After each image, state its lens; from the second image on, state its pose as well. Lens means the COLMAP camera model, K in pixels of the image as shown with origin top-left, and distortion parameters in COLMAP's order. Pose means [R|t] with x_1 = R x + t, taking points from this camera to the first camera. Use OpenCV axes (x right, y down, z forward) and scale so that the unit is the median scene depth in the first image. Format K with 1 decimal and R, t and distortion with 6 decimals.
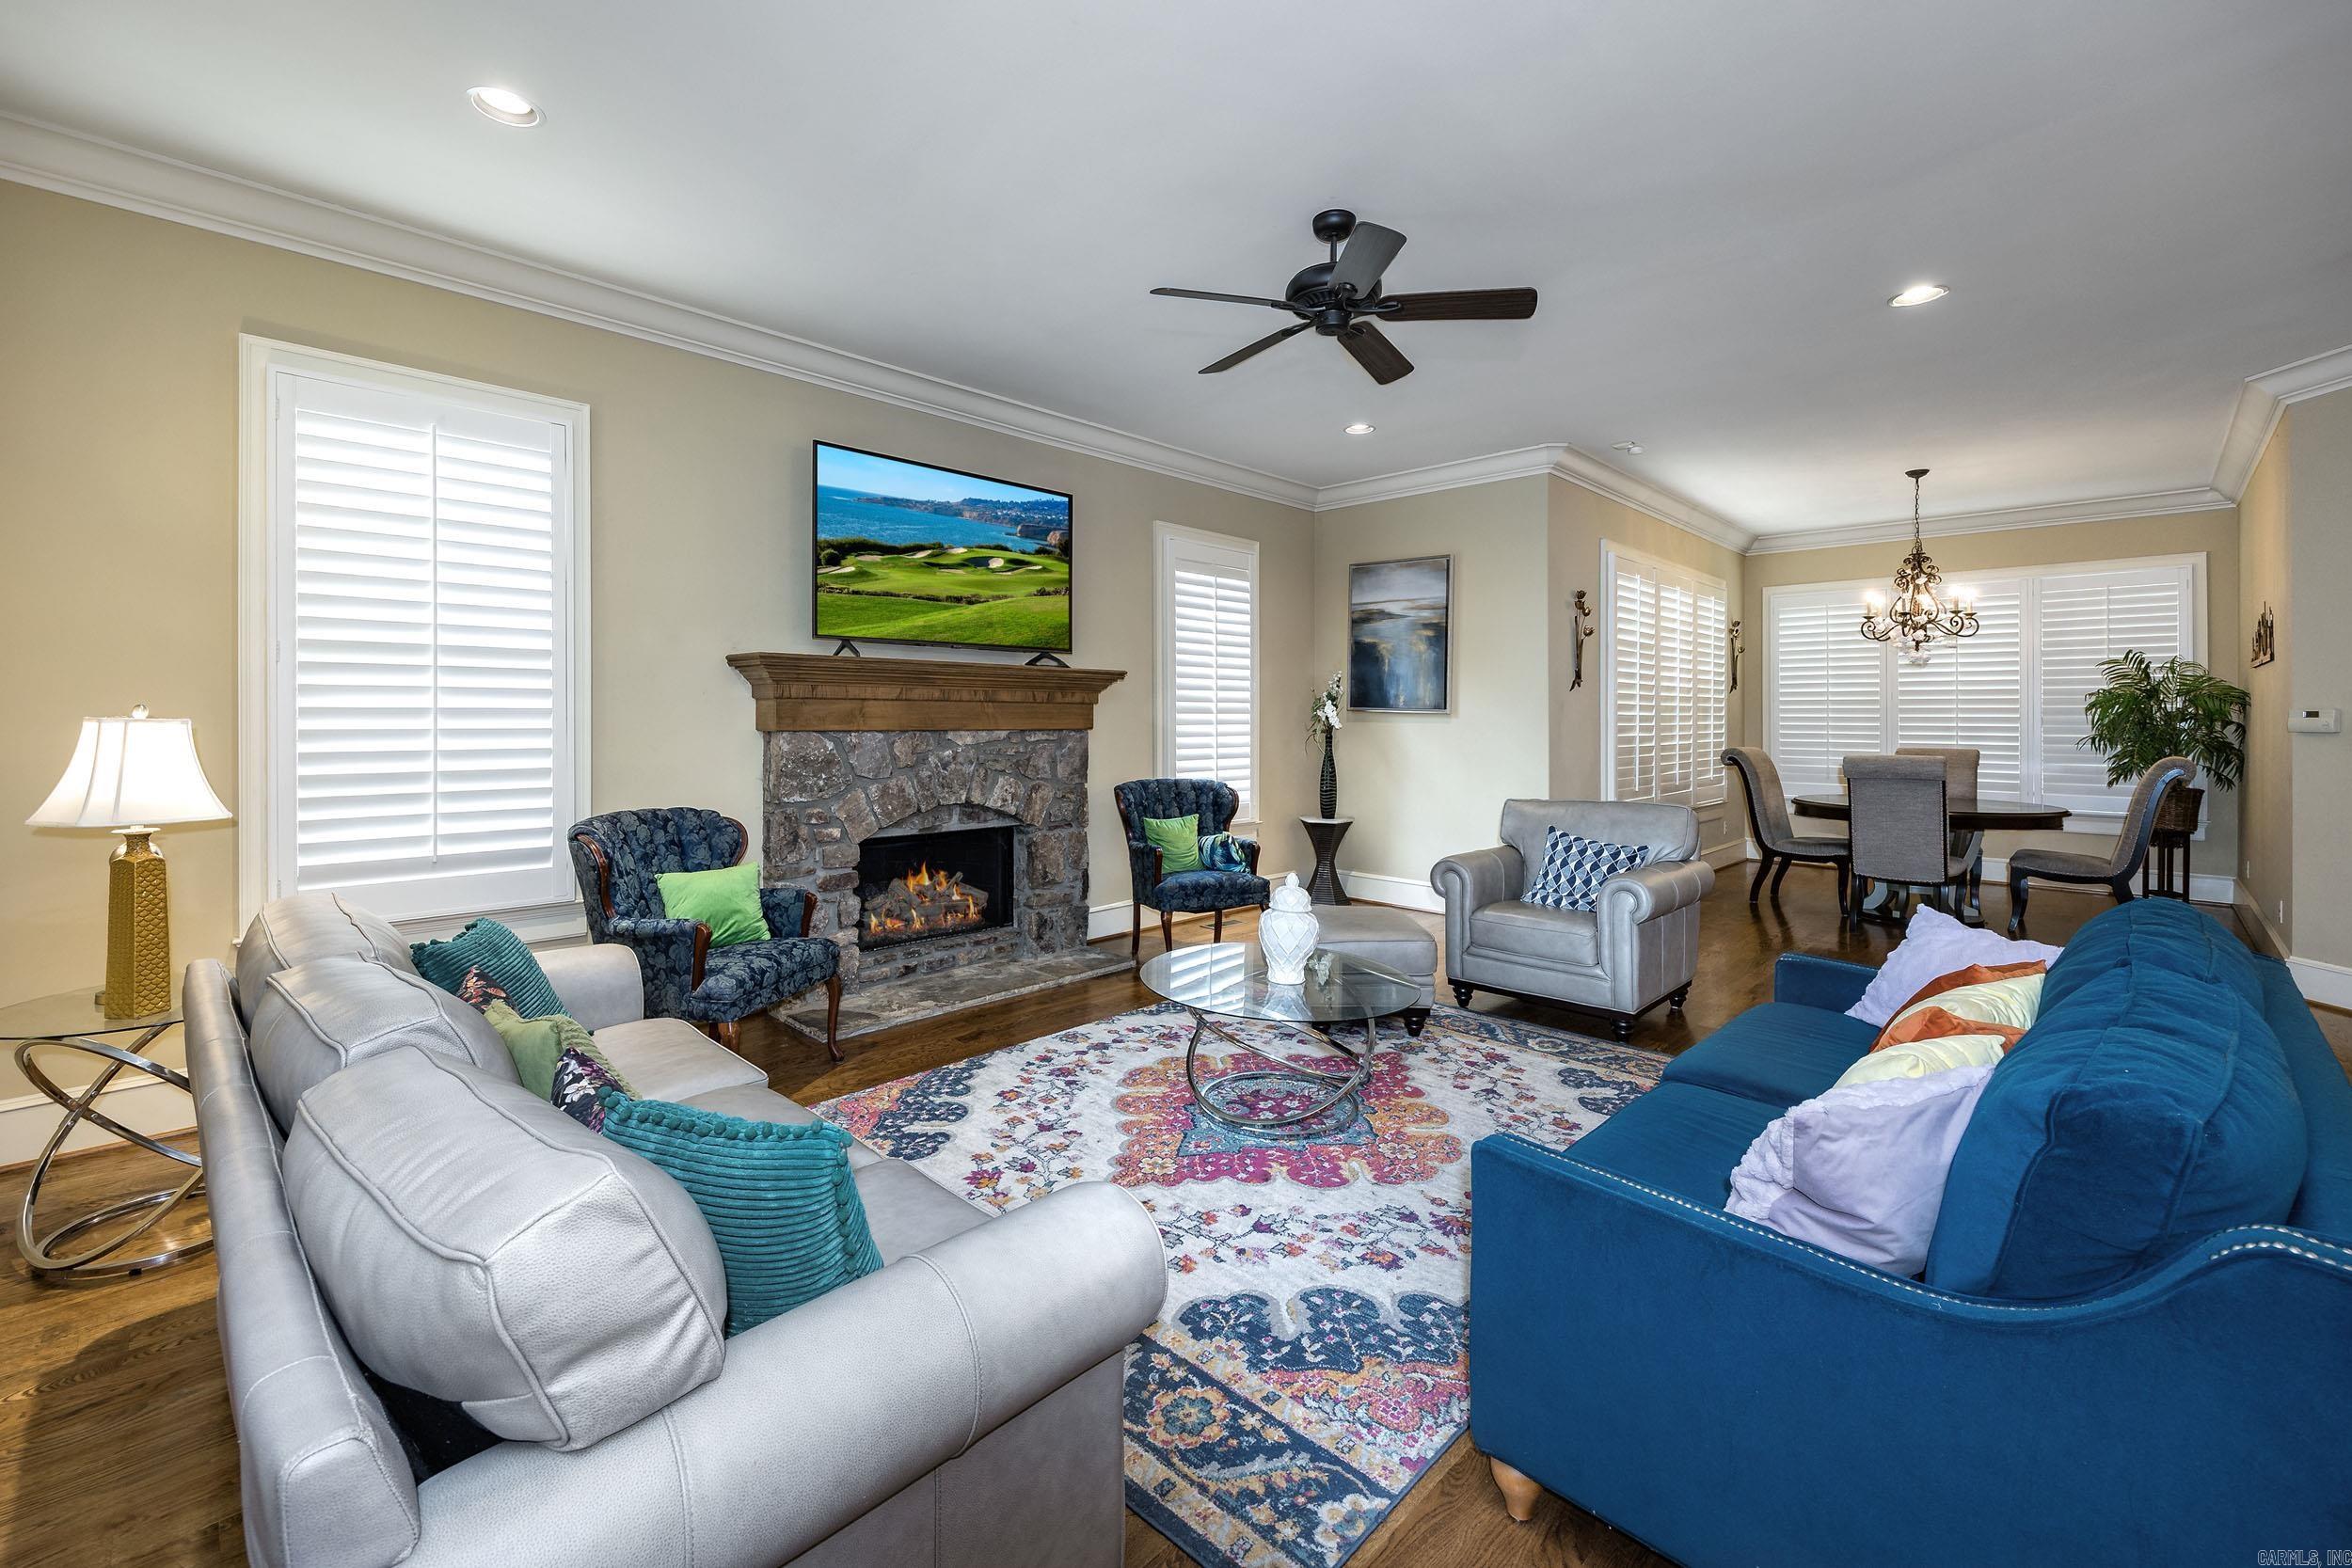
lens RADIAL K [[969.7, 0, 1180.9], [0, 969.7, 713.1], [0, 0, 1]] dist [-0.001998, -0.000105]
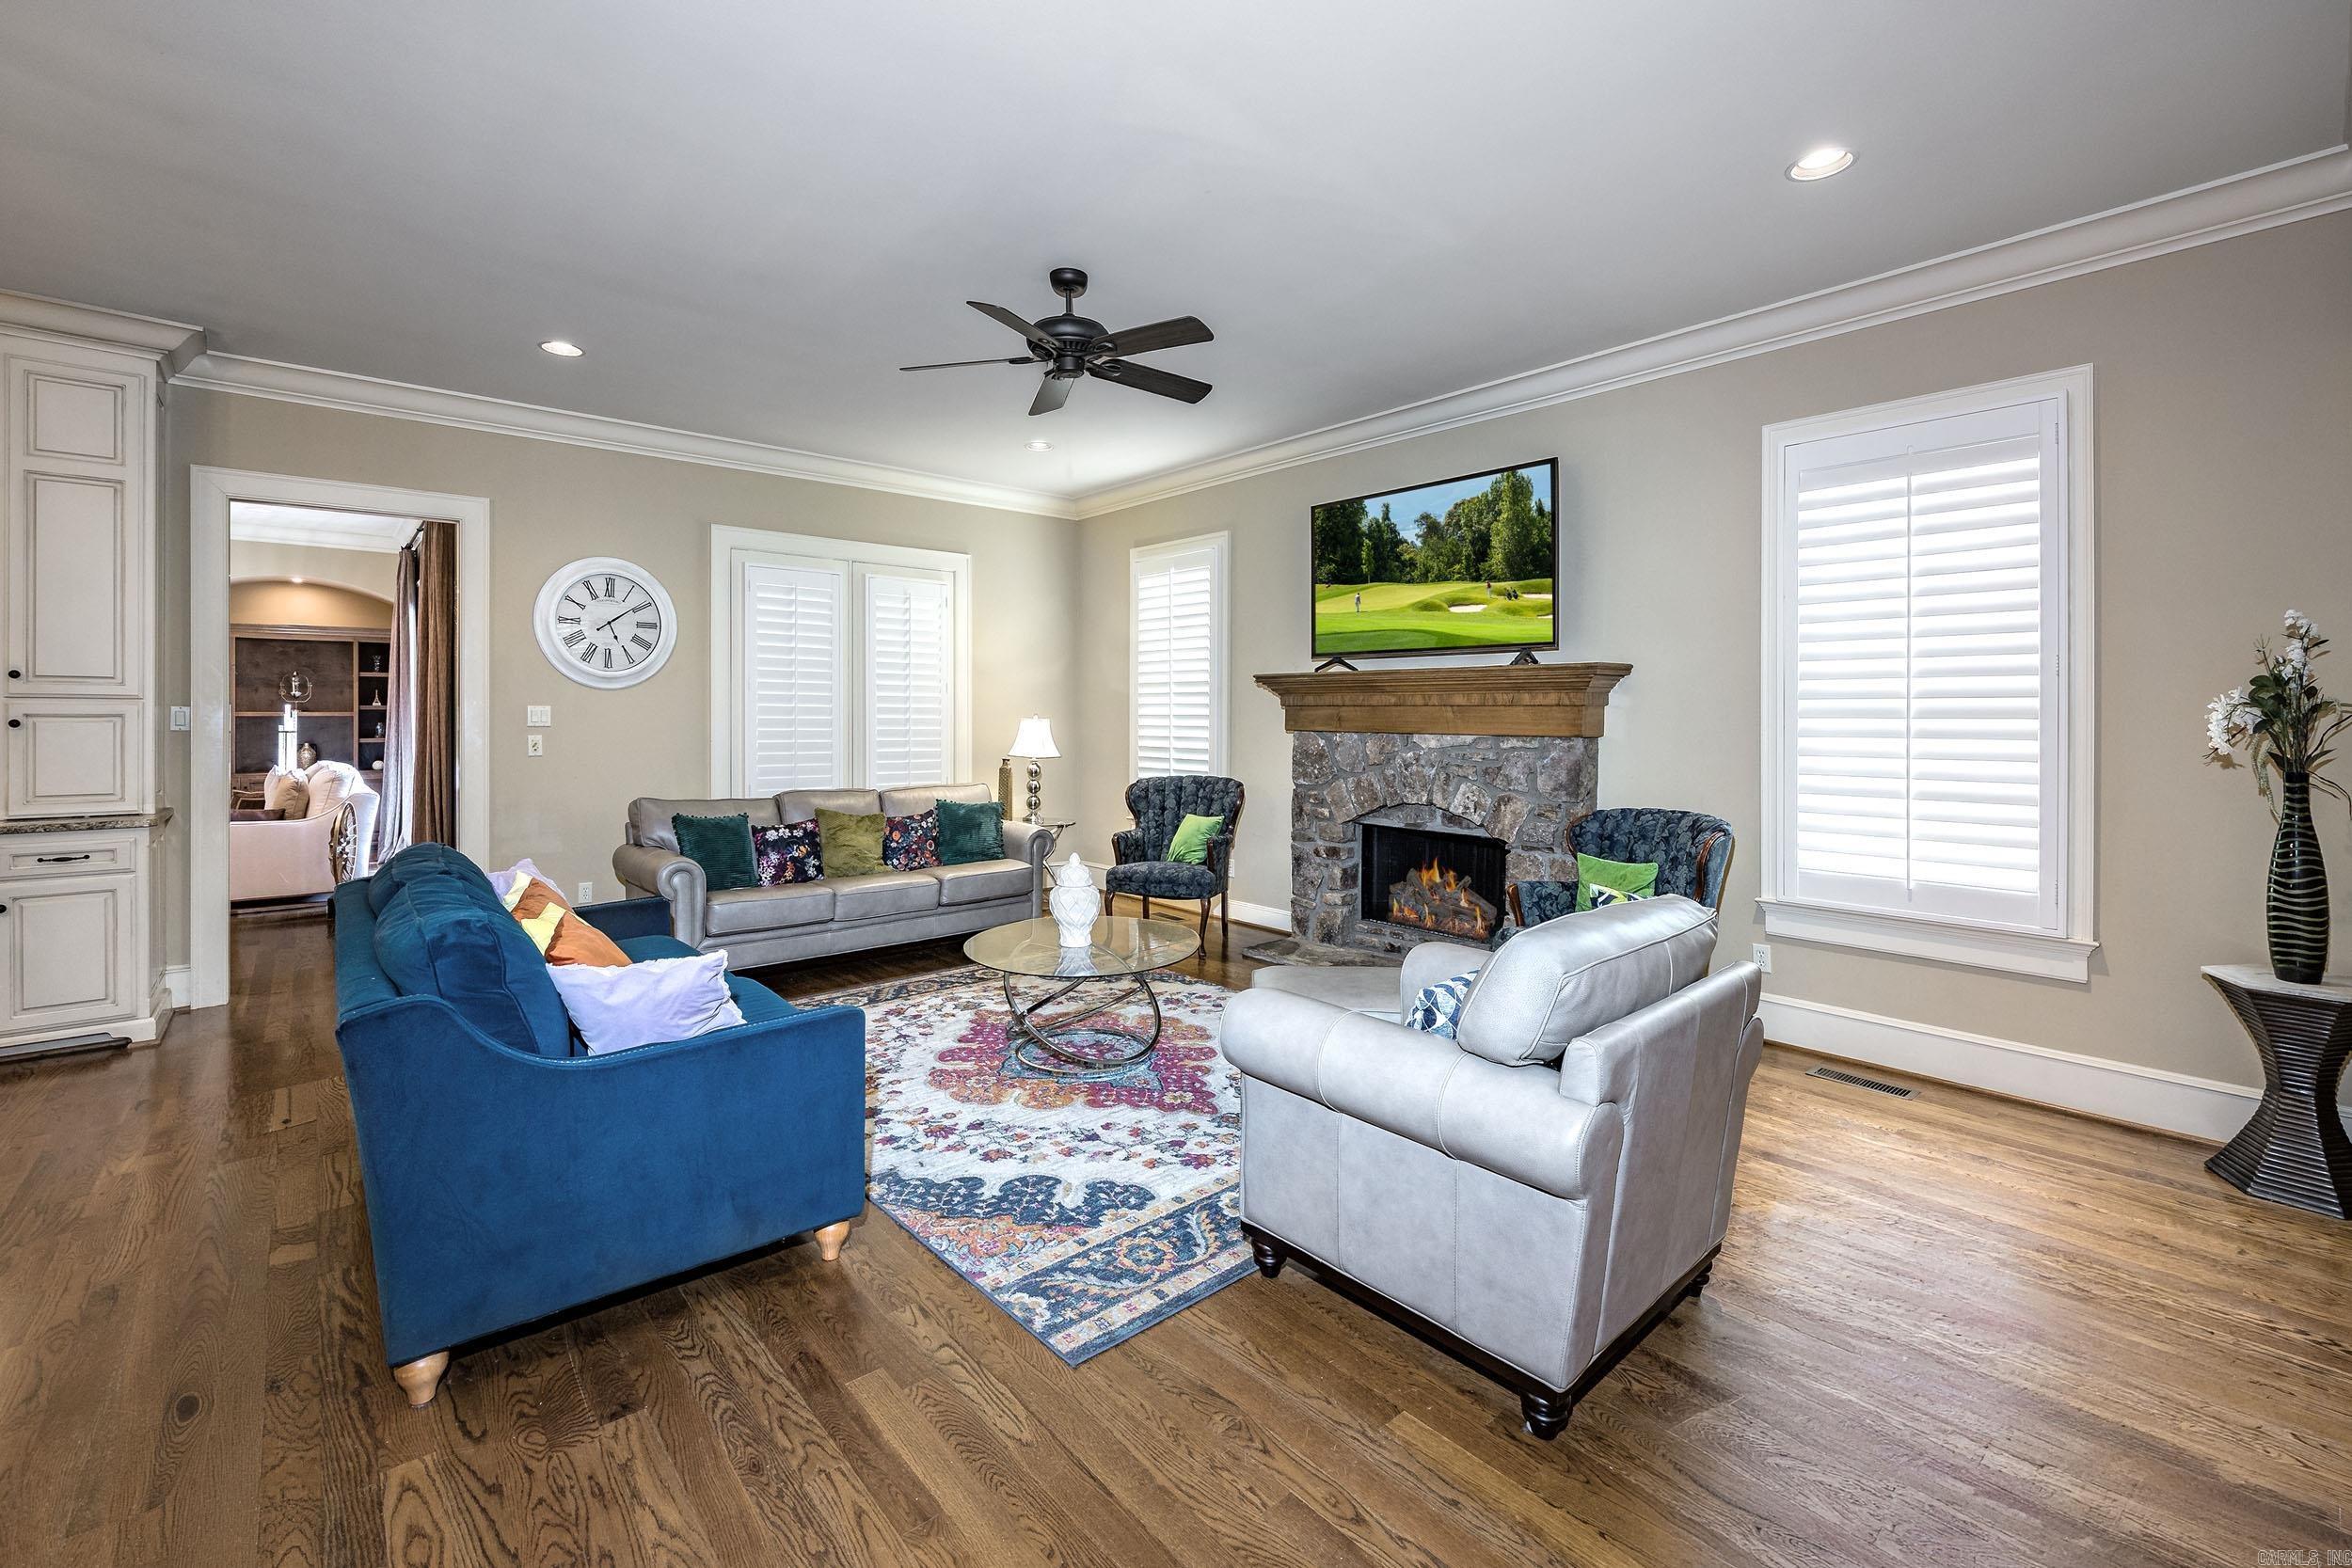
lens RADIAL K [[969.7, 0, 1099.1], [0, 969.7, 720.0], [0, 0, 1]] dist [-0.001998, -0.000105]
pose [[-0.109546, 0.000788, -0.993981, 0.859249], [-0.002628, 0.999996, 0.001082, 0.002743], [0.993978, 0.002731, -0.109543, 0.785189]]
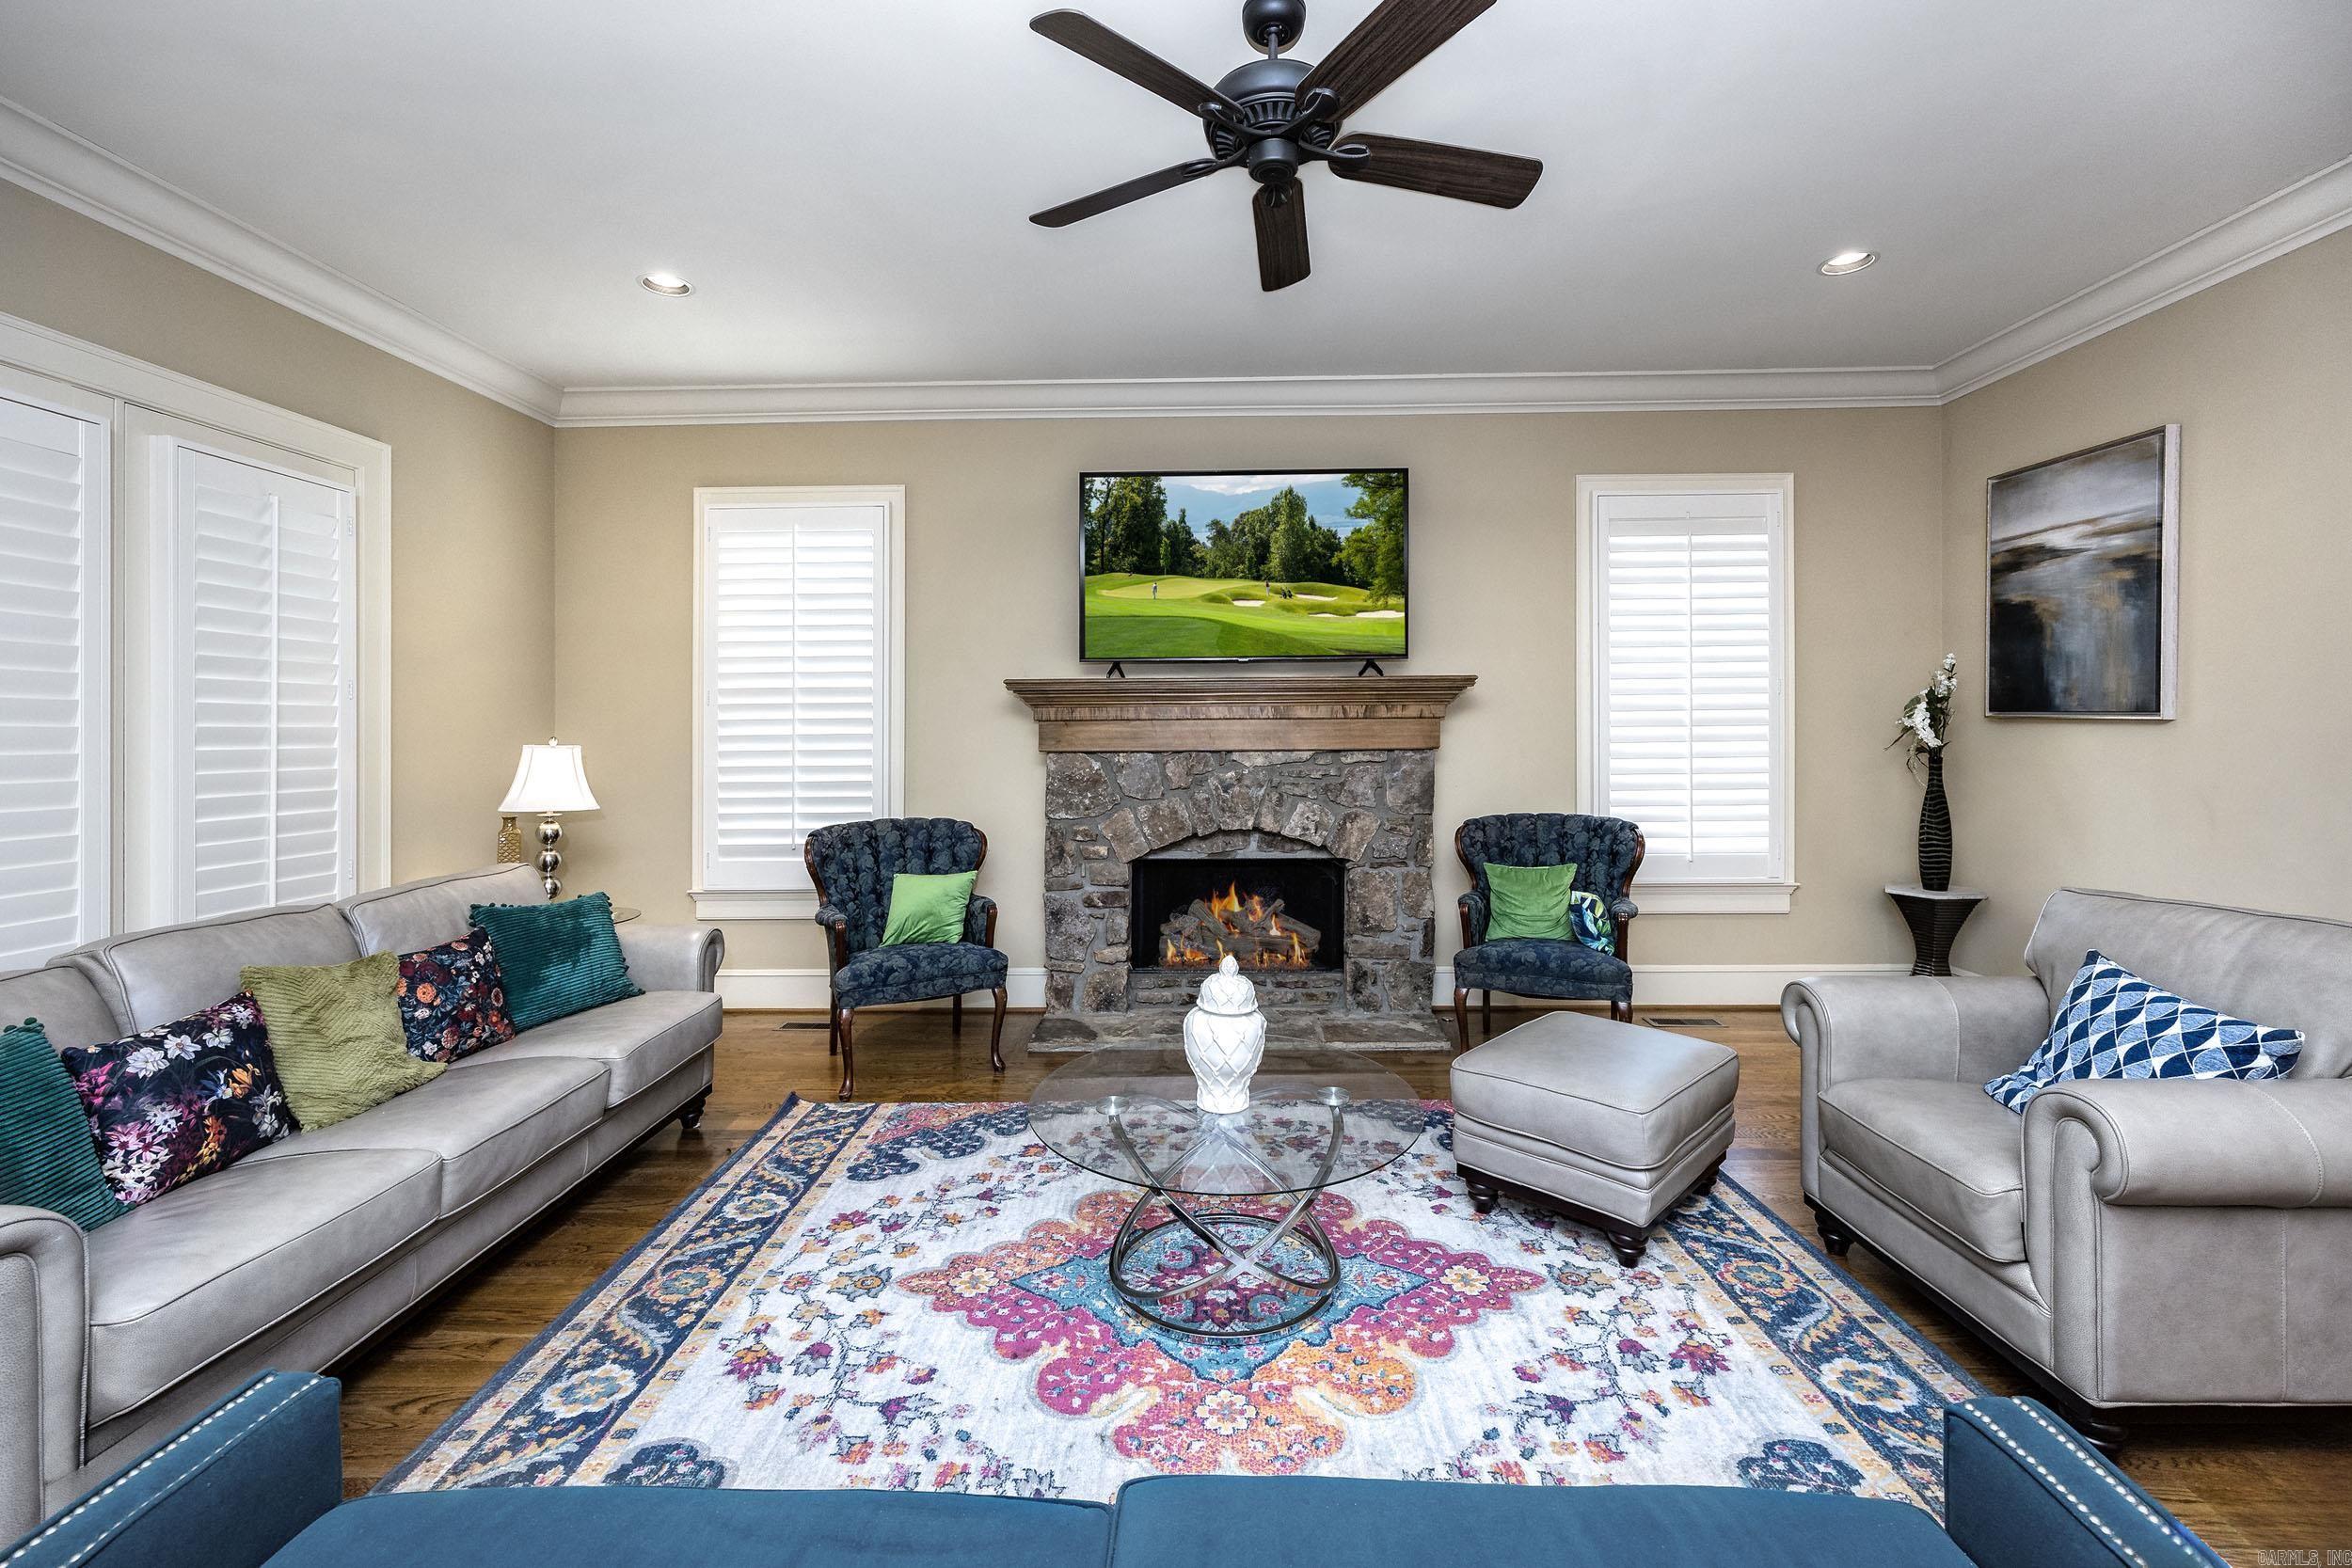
lens RADIAL K [[969.7, 0, 1187.4], [0, 969.7, 727.3], [0, 0, 1]] dist [-0.001998, -0.000105]
pose [[0.688651, -0.014961, -0.724938, 0.412099], [0.014363, 0.999872, -0.006991, 0.001328], [0.724950, -0.005598, 0.688778, 0.329408]]
